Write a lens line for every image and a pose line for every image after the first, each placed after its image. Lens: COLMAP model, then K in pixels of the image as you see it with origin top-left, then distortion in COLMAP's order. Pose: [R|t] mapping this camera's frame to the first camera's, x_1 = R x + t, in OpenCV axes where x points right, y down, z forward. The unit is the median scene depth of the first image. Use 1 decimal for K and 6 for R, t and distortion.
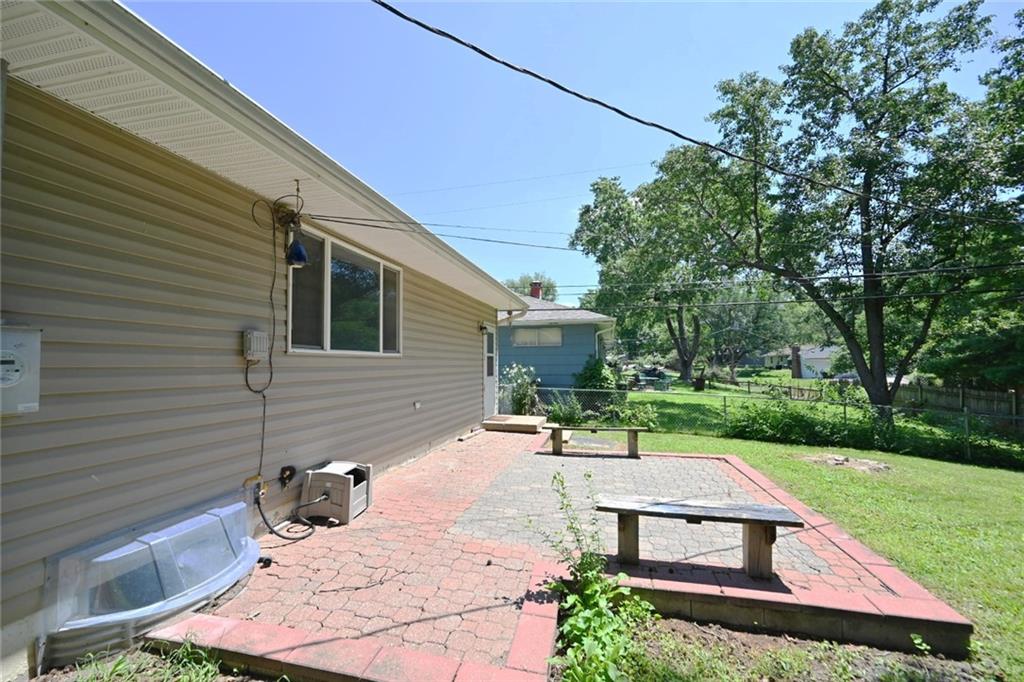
lens RADIAL K [[413.2, 0, 513.6], [0, 413.2, 345.2], [0, 0, 1]] dist [0.008006, -0.000381]
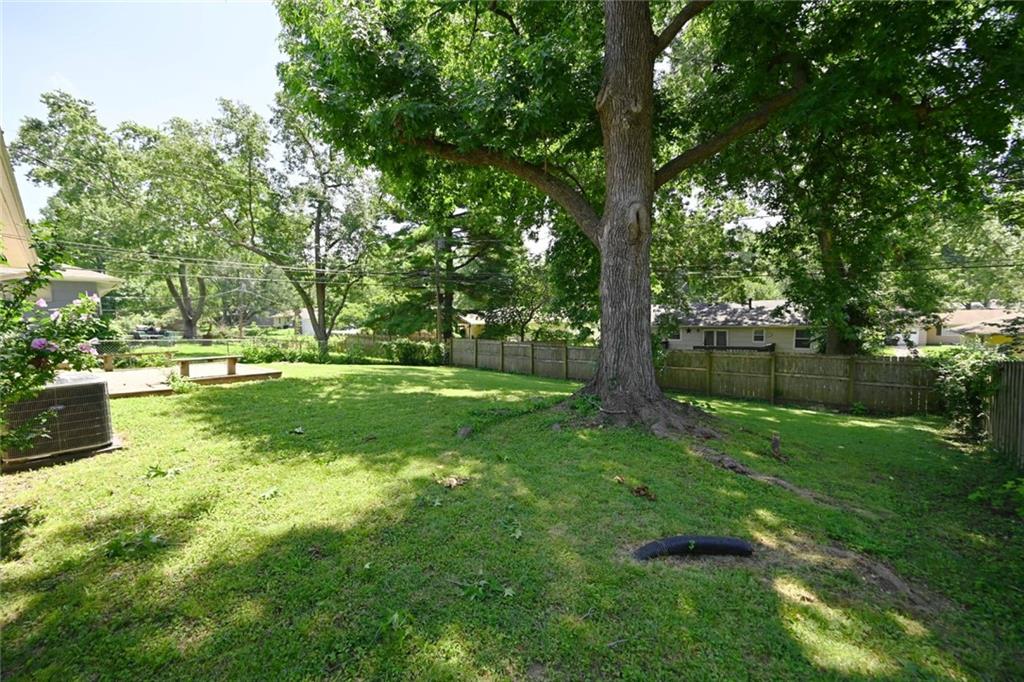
lens RADIAL K [[413.2, 0, 515.2], [0, 413.2, 341.1], [0, 0, 1]] dist [0.008006, -0.000381]
pose [[0.485353, -0.041354, 0.873340, -0.087744], [-0.030864, 0.997448, 0.064384, -0.000683], [-0.873774, -0.058204, 0.482838, -0.189635]]
